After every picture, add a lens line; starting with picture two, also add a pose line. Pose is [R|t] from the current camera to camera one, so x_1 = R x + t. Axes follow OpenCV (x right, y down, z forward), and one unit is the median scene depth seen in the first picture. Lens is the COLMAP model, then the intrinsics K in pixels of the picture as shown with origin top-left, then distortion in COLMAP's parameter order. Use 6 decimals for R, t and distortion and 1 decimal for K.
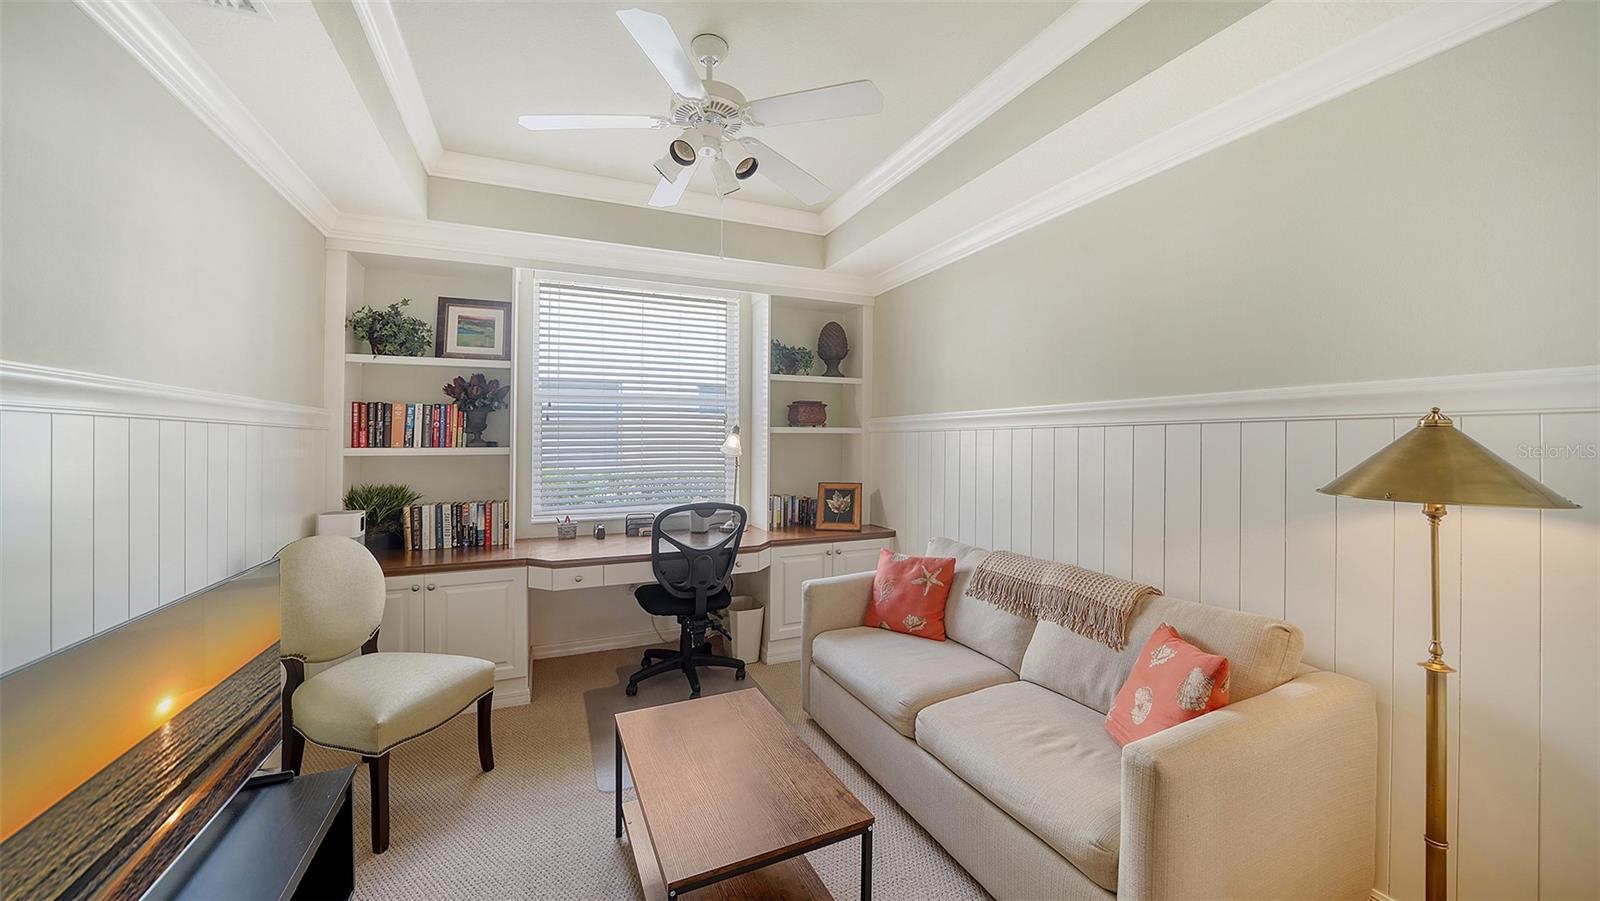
lens RADIAL K [[567.5, 0, 778.4], [0, 567.5, 444.0], [0, 0, 1]] dist [0.000045, 0.000036]
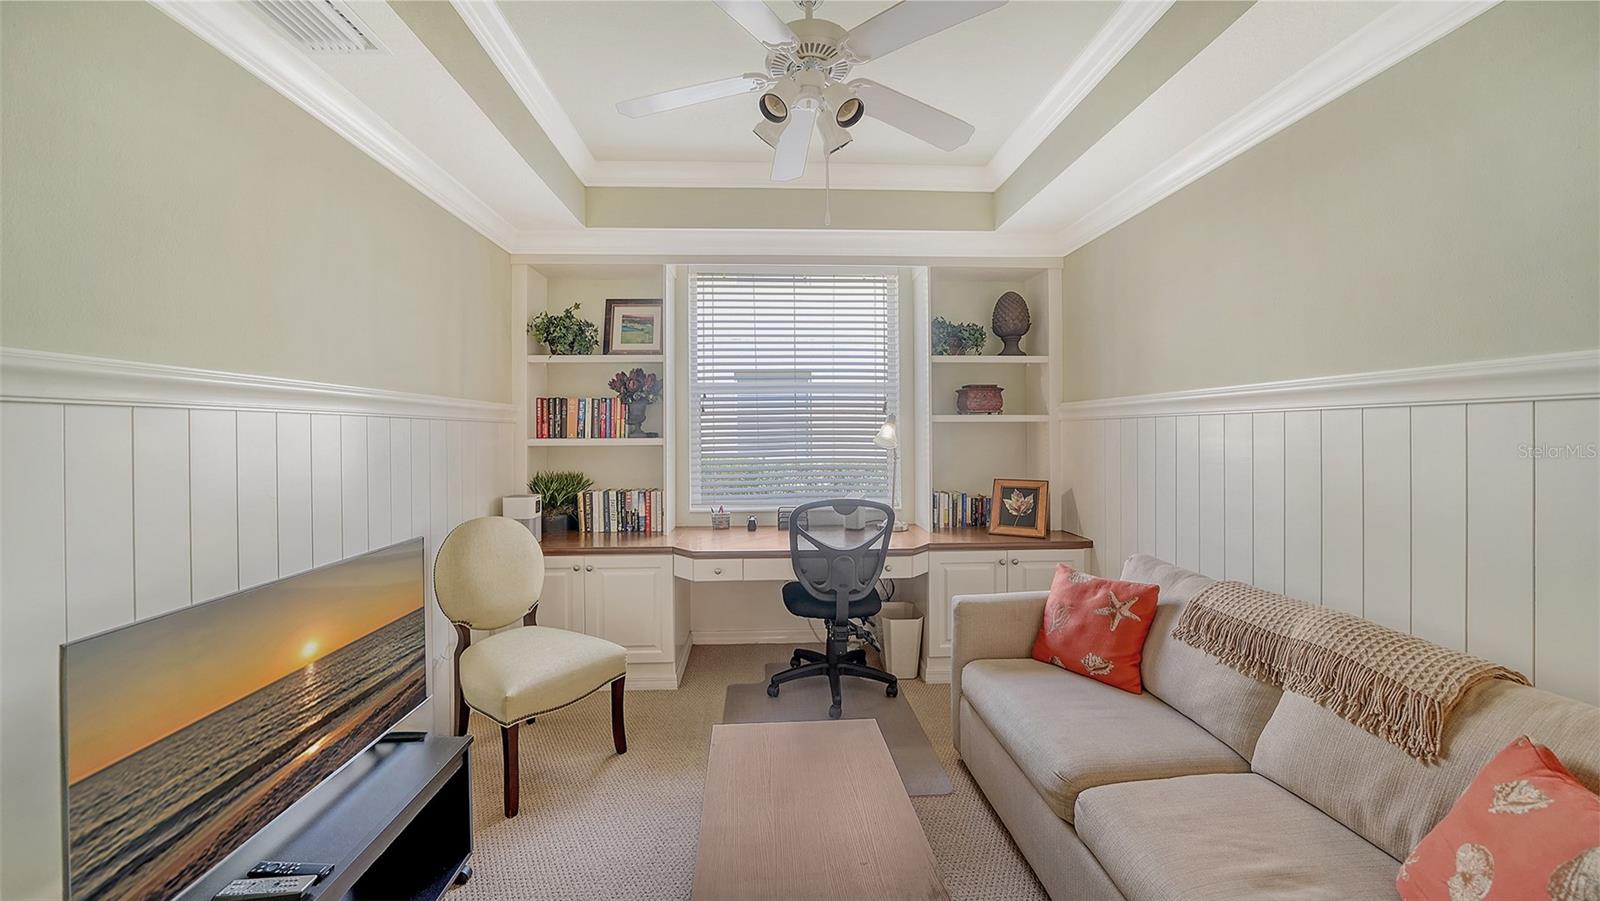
lens RADIAL K [[565.8, 0, 781.0], [0, 565.8, 430.7], [0, 0, 1]] dist [-0.016418, 0.002772]
pose [[0.936837, -0.004024, -0.349742, 0.094639], [0.001956, 0.999978, -0.006269, -0.000813], [0.349760, 0.005189, 0.936825, 0.114412]]
